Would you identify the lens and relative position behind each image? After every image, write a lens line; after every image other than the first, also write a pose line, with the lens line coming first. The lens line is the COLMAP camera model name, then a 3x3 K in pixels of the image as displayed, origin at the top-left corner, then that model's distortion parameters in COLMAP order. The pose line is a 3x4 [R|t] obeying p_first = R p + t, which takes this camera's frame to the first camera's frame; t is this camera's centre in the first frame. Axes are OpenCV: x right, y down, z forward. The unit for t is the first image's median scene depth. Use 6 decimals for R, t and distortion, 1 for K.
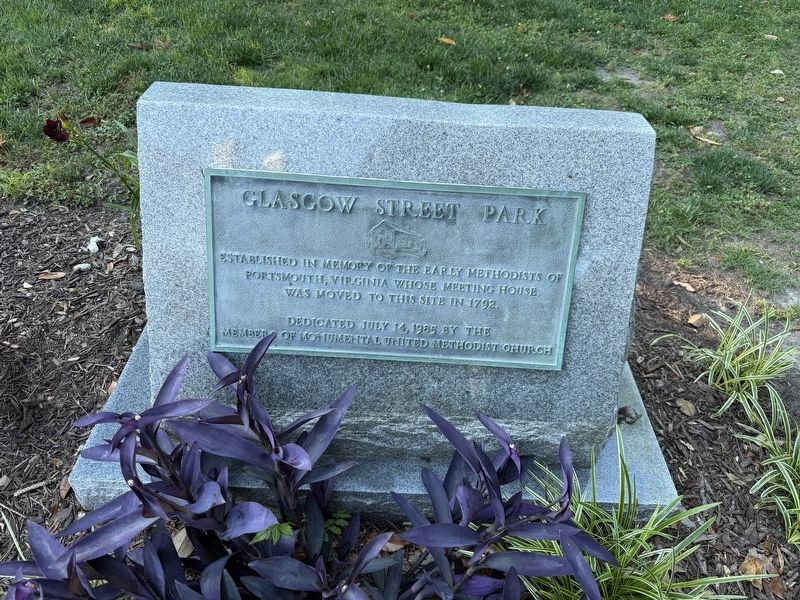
lens RADIAL K [[572.7, 0, 398.7], [0, 572.7, 298.5], [0, 0, 1]] dist [0.001356, -0.011242]
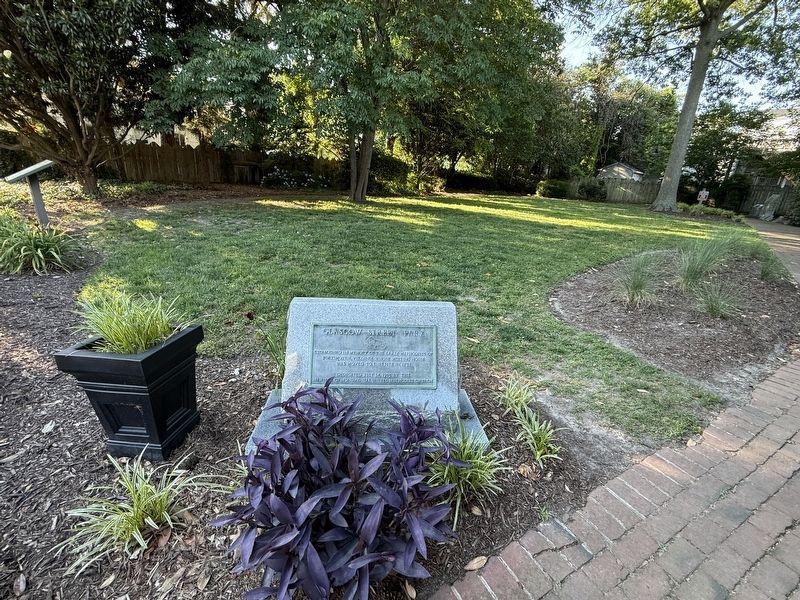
lens RADIAL K [[349.9, 0, 399.8], [0, 349.9, 300.1], [0, 0, 1]] dist [-0.000372, -0.000010]
pose [[0.994370, -0.031593, 0.101148, -0.031358], [0.068006, 0.922282, -0.380489, 0.220801], [-0.081266, 0.385225, 0.919237, -0.432129]]
